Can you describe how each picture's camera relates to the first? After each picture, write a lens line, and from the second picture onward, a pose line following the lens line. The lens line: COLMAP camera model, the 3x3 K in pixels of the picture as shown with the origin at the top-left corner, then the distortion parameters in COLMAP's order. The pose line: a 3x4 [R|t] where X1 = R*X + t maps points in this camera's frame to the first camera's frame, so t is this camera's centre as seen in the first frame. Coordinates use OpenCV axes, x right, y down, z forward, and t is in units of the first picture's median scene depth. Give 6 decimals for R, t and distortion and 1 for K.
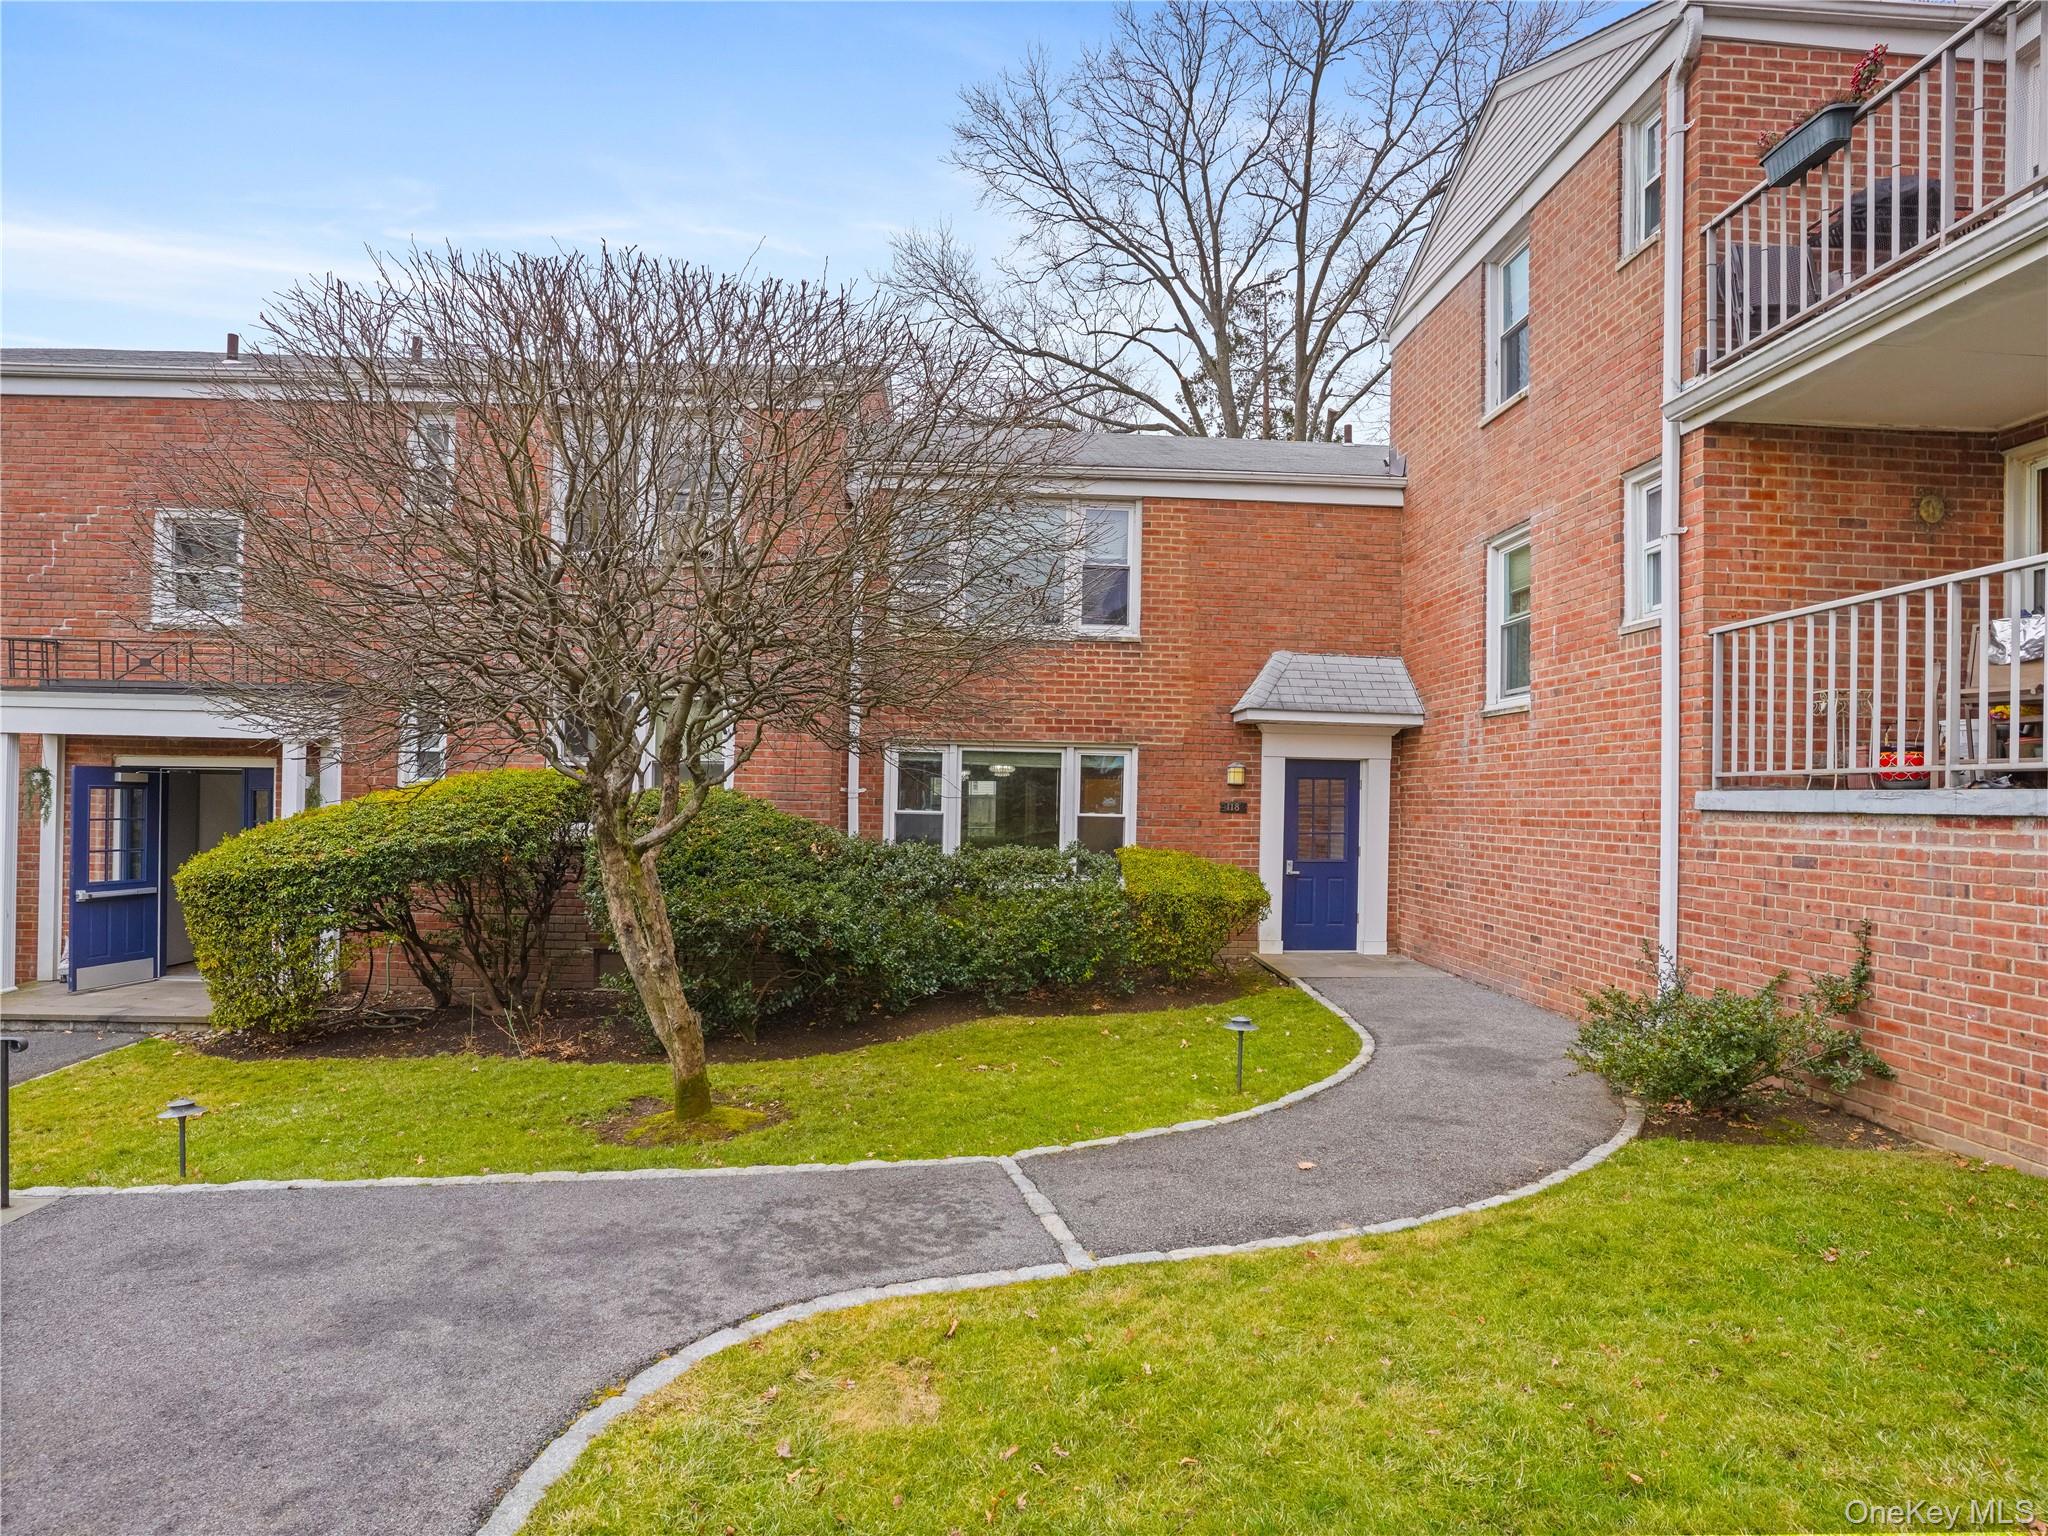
lens RADIAL K [[1170.0, 0, 1026.3], [0, 1170.0, 785.4], [0, 0, 1]] dist [-0.004564, 0.000592]
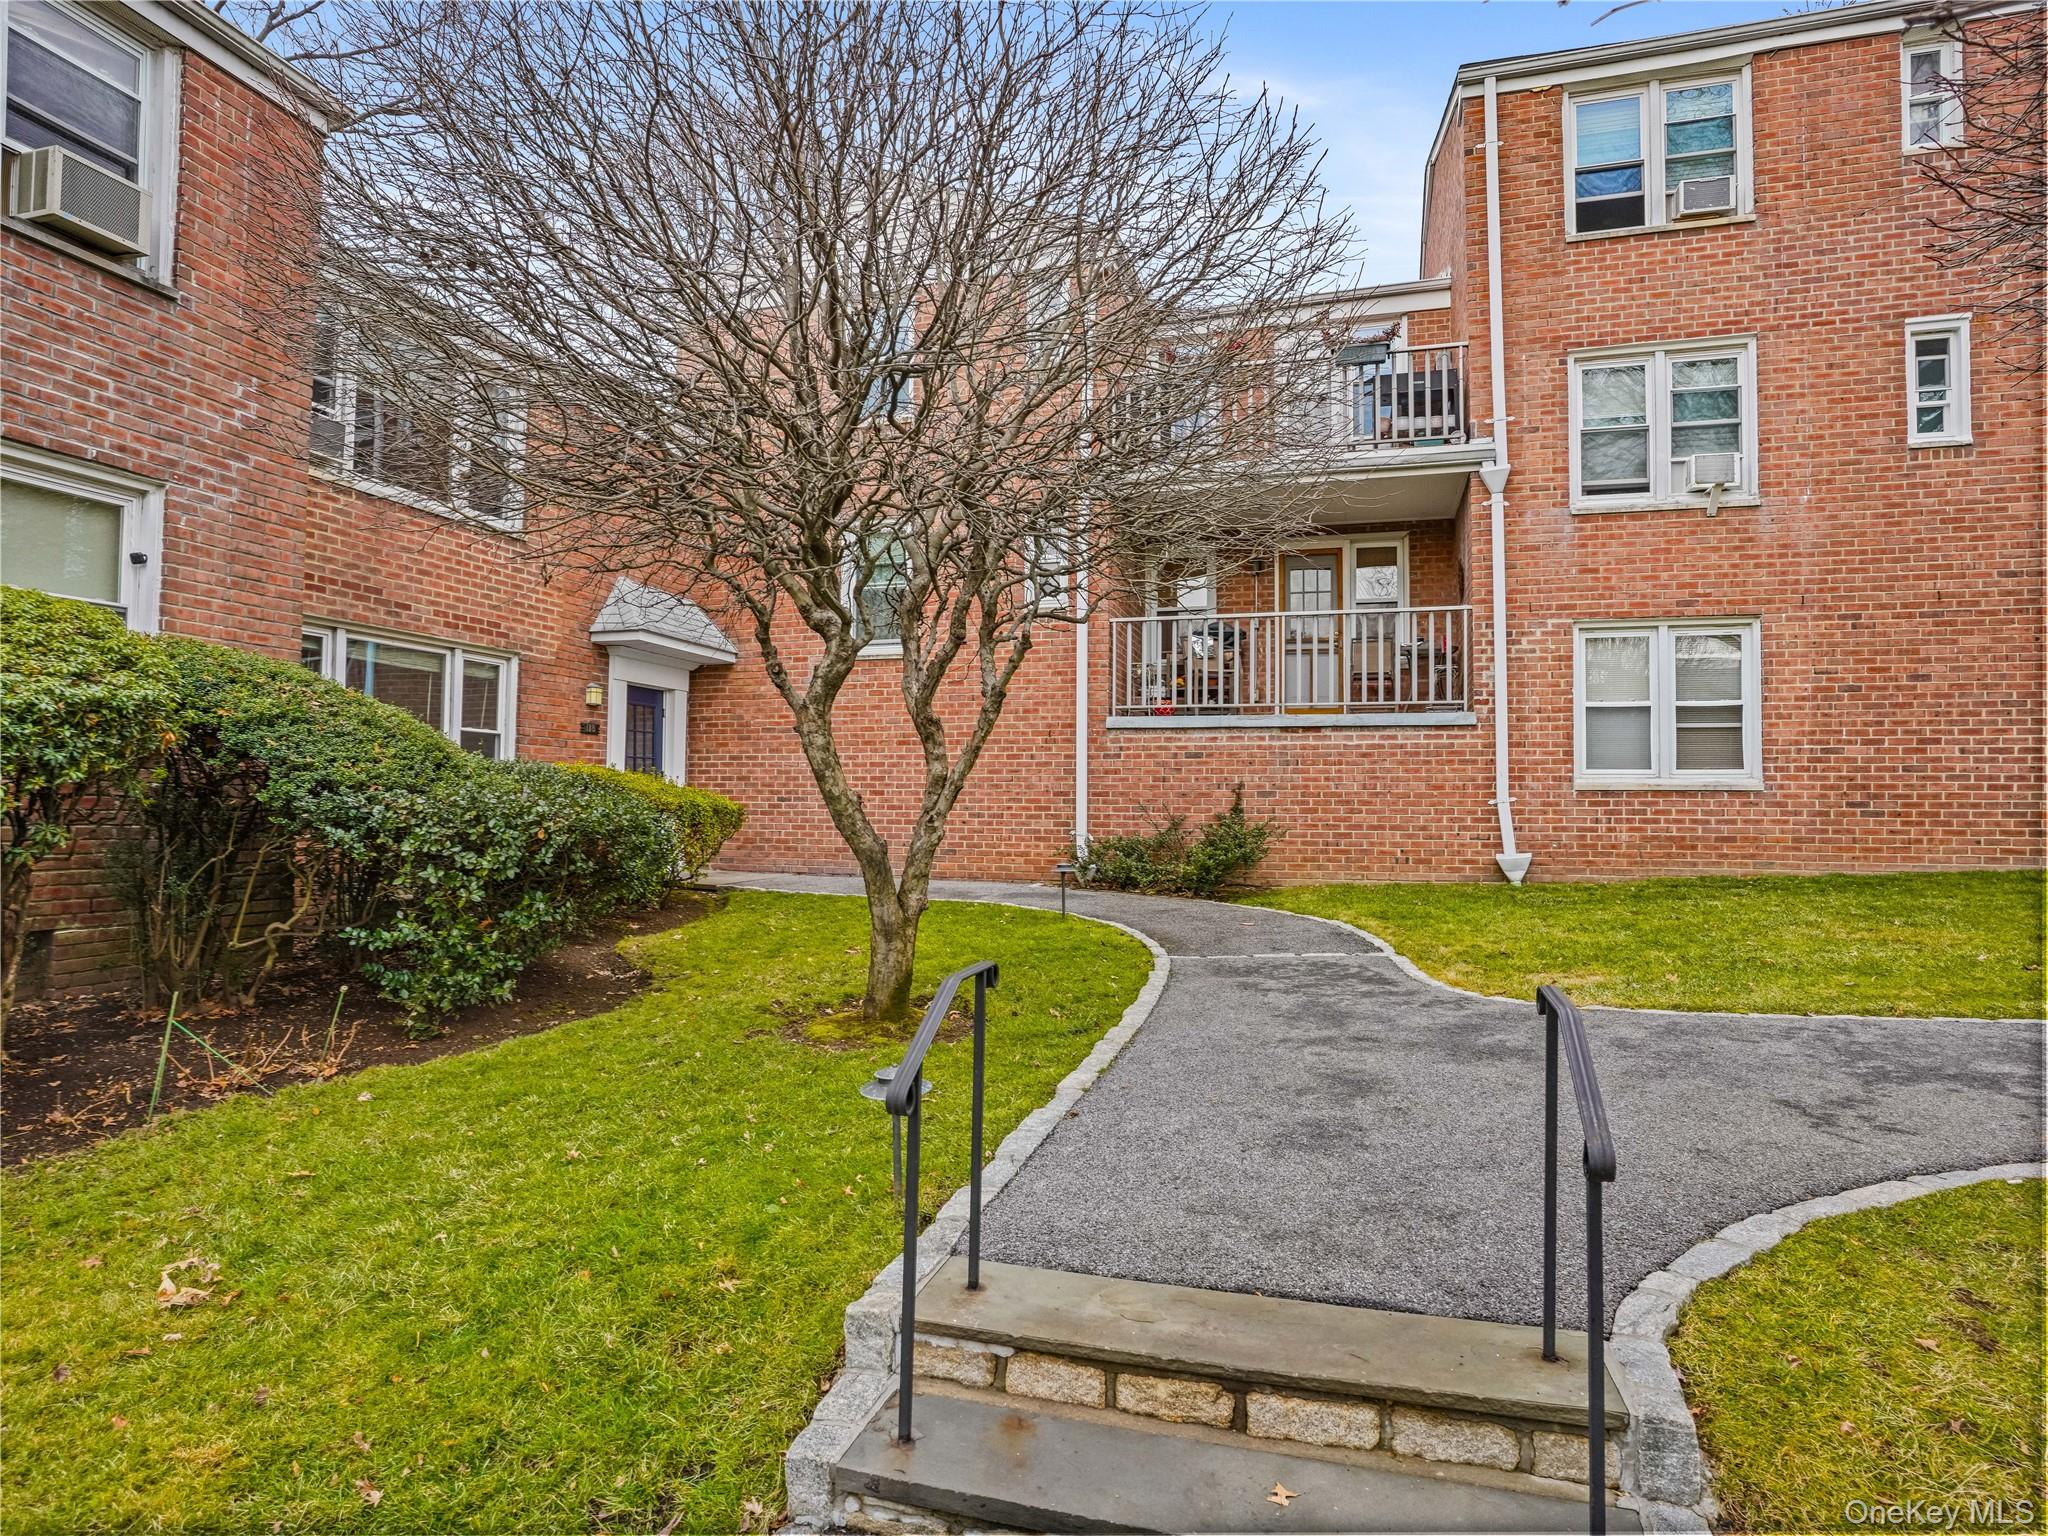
lens RADIAL K [[1170.0, 0, 1018.7], [0, 1170.0, 757.7], [0, 0, 1]] dist [-0.004564, 0.000592]
pose [[0.337441, 0.017192, 0.941190, -0.771712], [-0.010052, 0.999842, -0.014660, 0.066679], [-0.941293, -0.004514, 0.337560, 0.428342]]
